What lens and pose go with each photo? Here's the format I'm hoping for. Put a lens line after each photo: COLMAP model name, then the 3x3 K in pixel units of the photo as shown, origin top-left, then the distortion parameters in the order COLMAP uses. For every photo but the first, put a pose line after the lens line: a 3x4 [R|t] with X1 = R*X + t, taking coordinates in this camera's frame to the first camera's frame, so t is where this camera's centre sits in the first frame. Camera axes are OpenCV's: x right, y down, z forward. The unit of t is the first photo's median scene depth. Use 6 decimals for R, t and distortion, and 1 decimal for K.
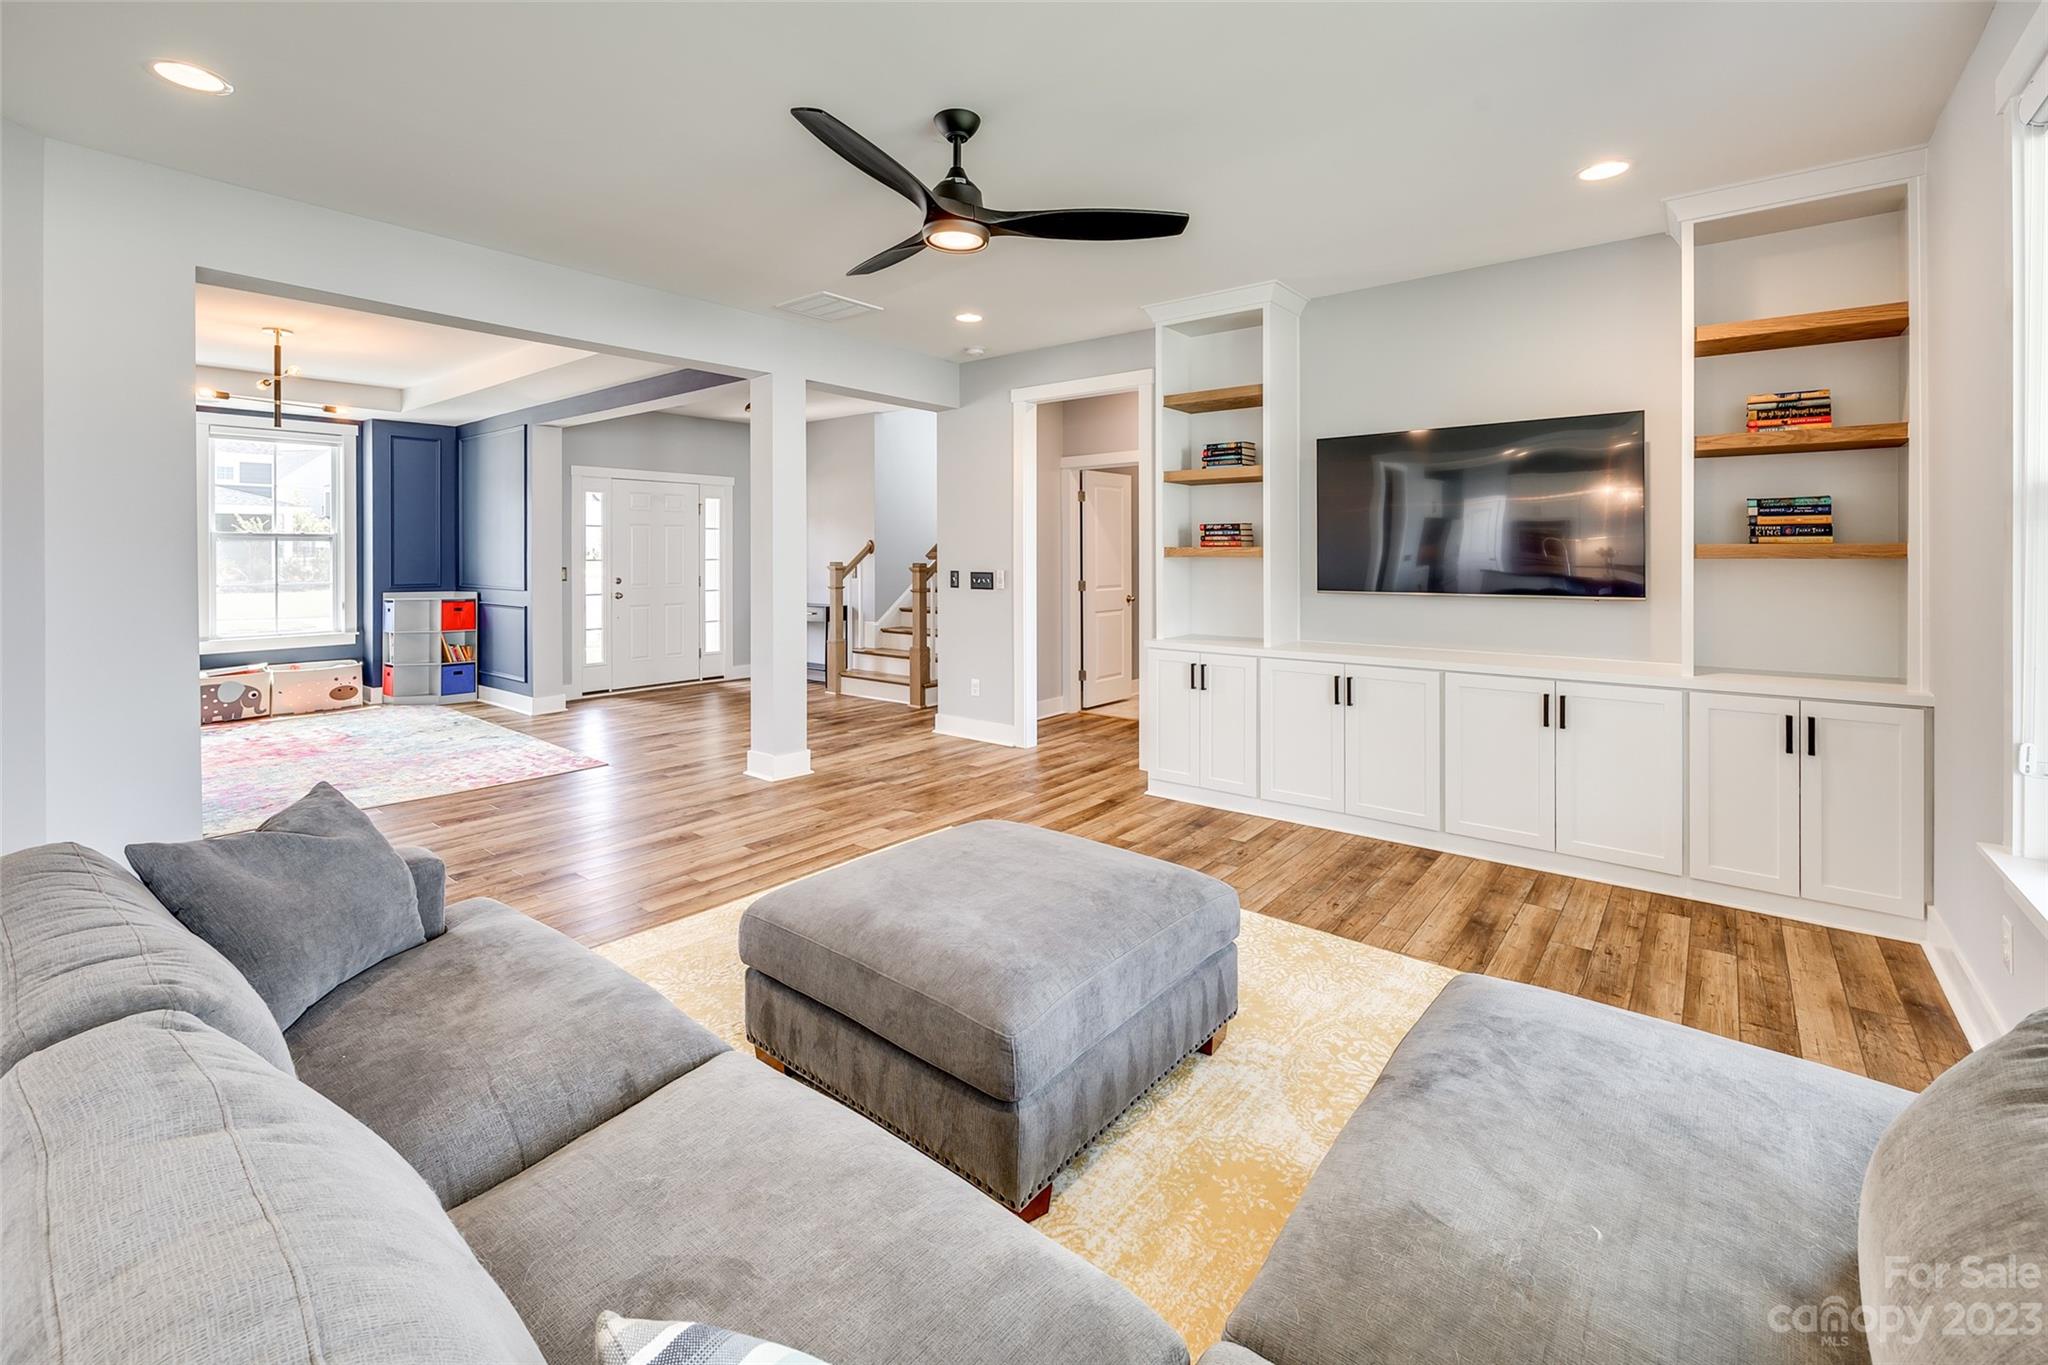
lens RADIAL K [[876.5, 0, 1027.6], [0, 876.5, 553.2], [0, 0, 1]] dist [0.001431, 0.000088]
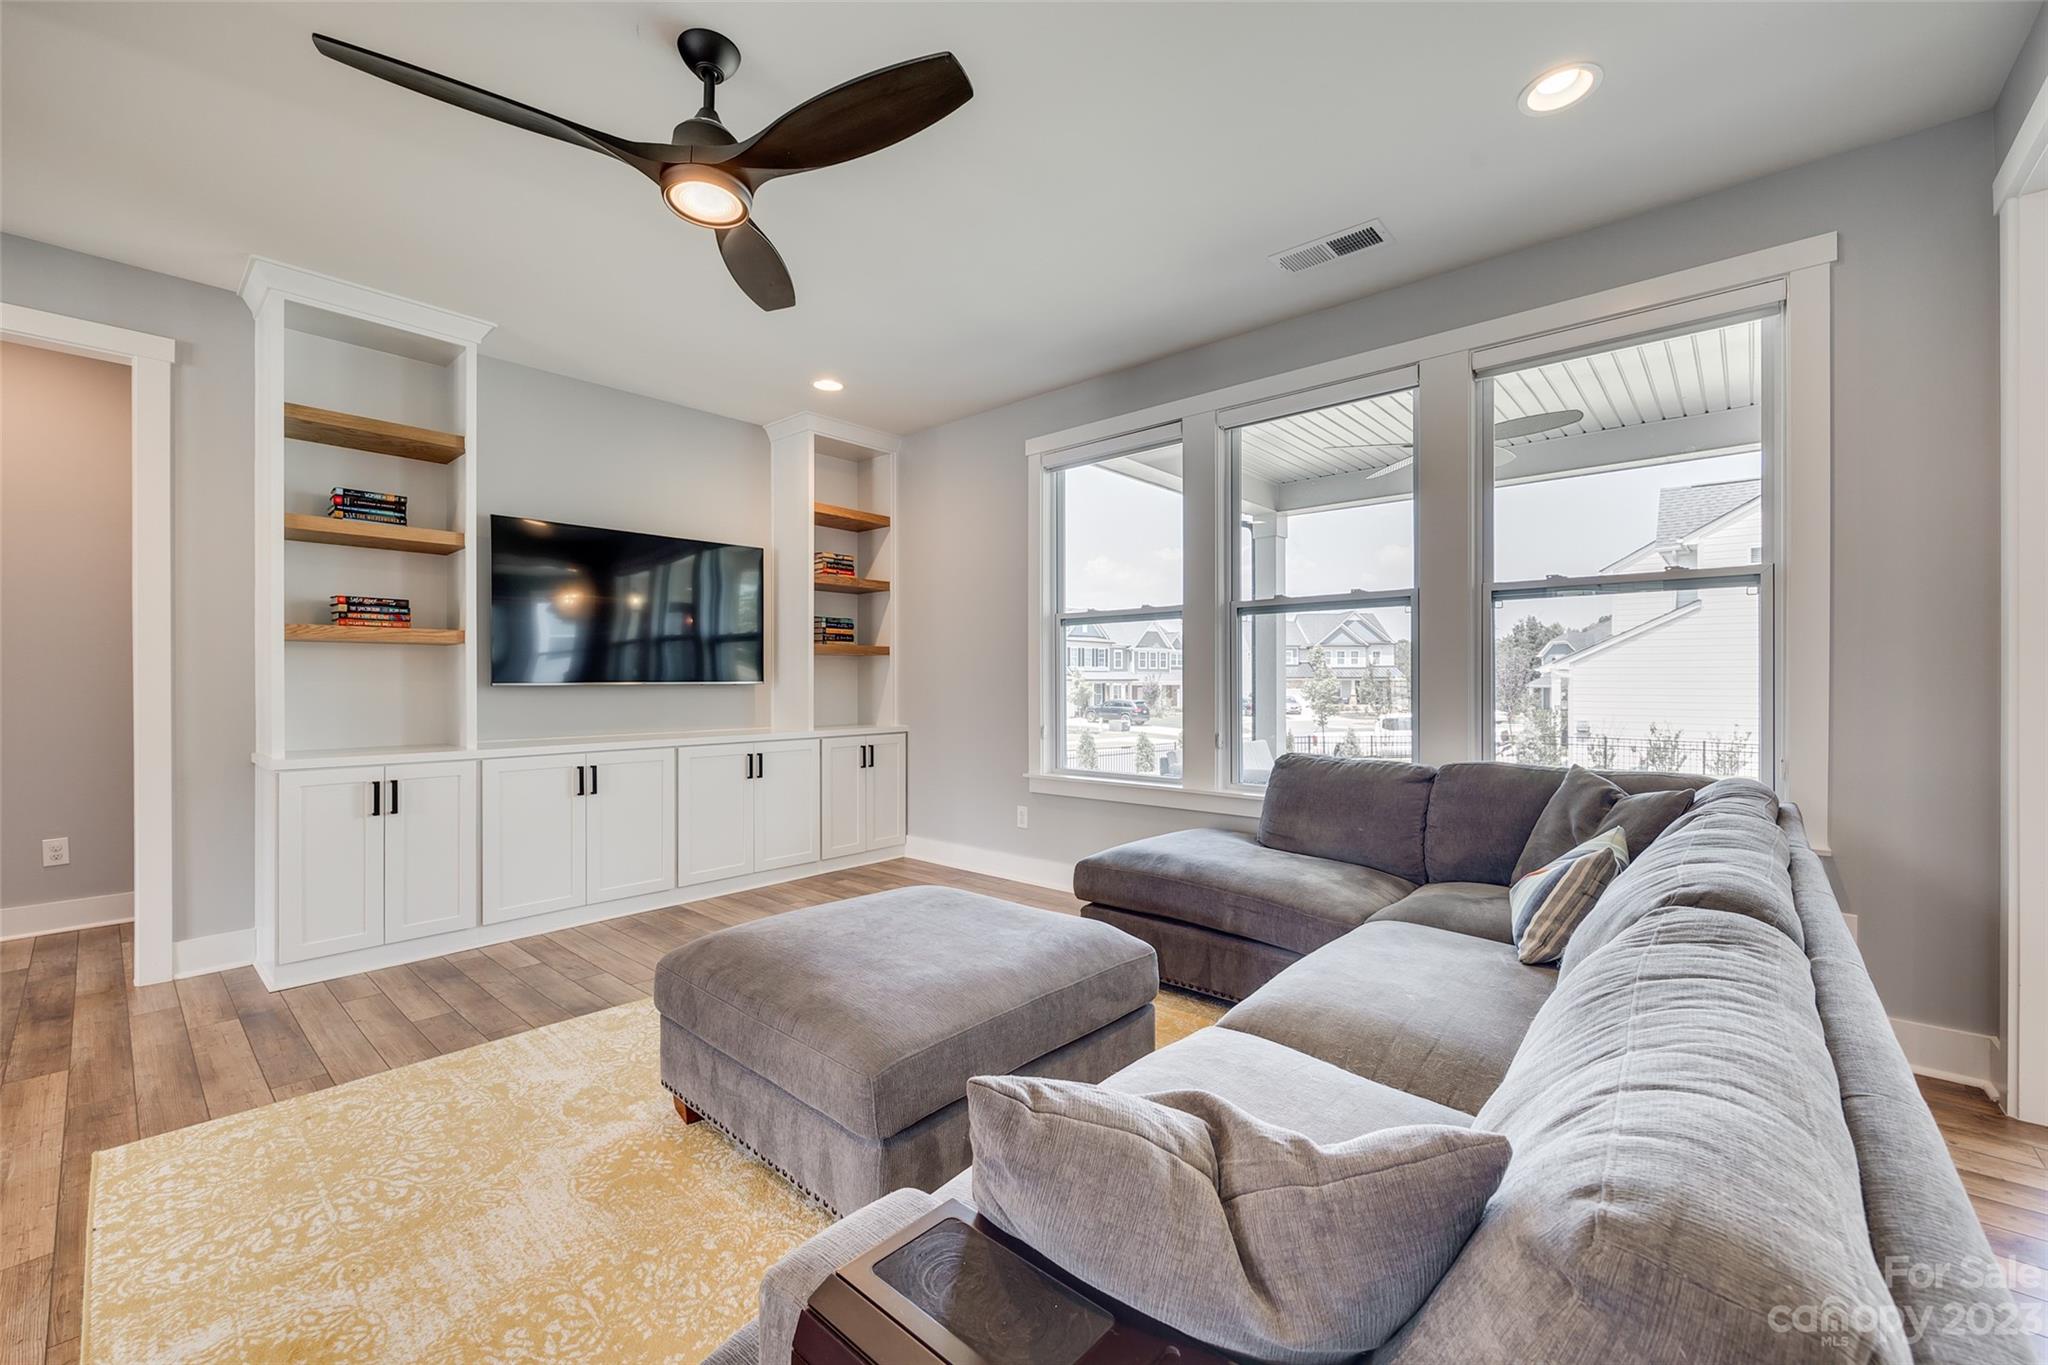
lens RADIAL K [[820.6, 0, 1028.0], [0, 820.6, 679.3], [0, 0, 1]] dist [-0.002734, 0.000003]
pose [[0.051430, 0.002284, 0.998674, -0.411632], [0.002167, 0.999995, -0.002399, 0.036069], [-0.998674, 0.002287, 0.051425, 0.352563]]
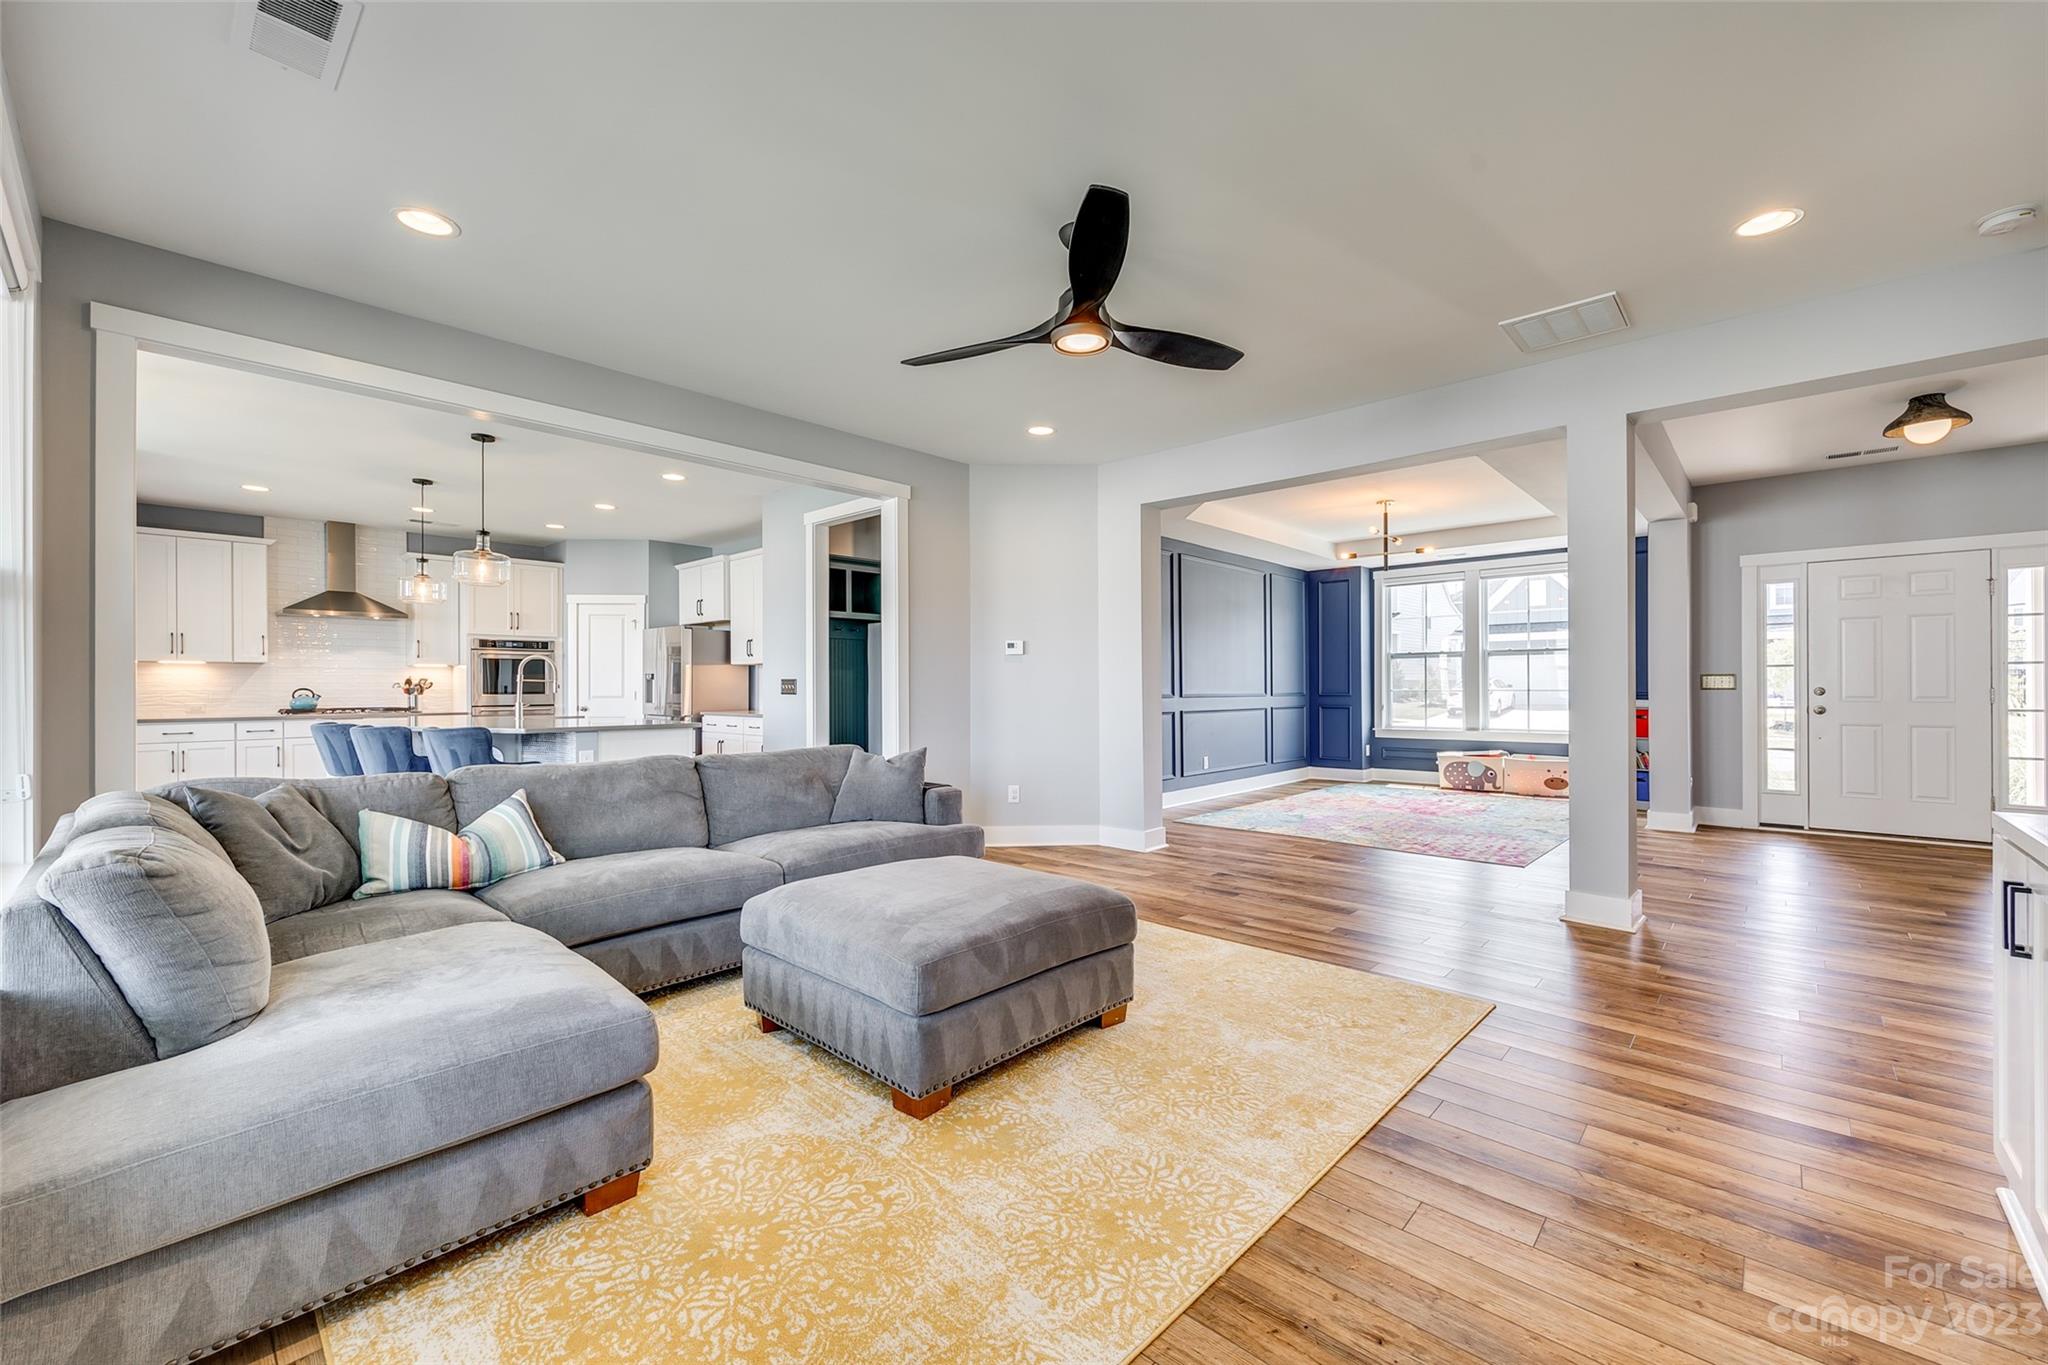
lens RADIAL K [[815.8, 0, 1024.2], [0, 815.8, 684.4], [0, 0, 1]] dist [-0.003464, 0.000165]
pose [[-0.077140, -0.000704, -0.997020, 0.486547], [0.003346, 0.999994, -0.000965, 0.035807], [0.997015, -0.003411, -0.077137, 0.522802]]
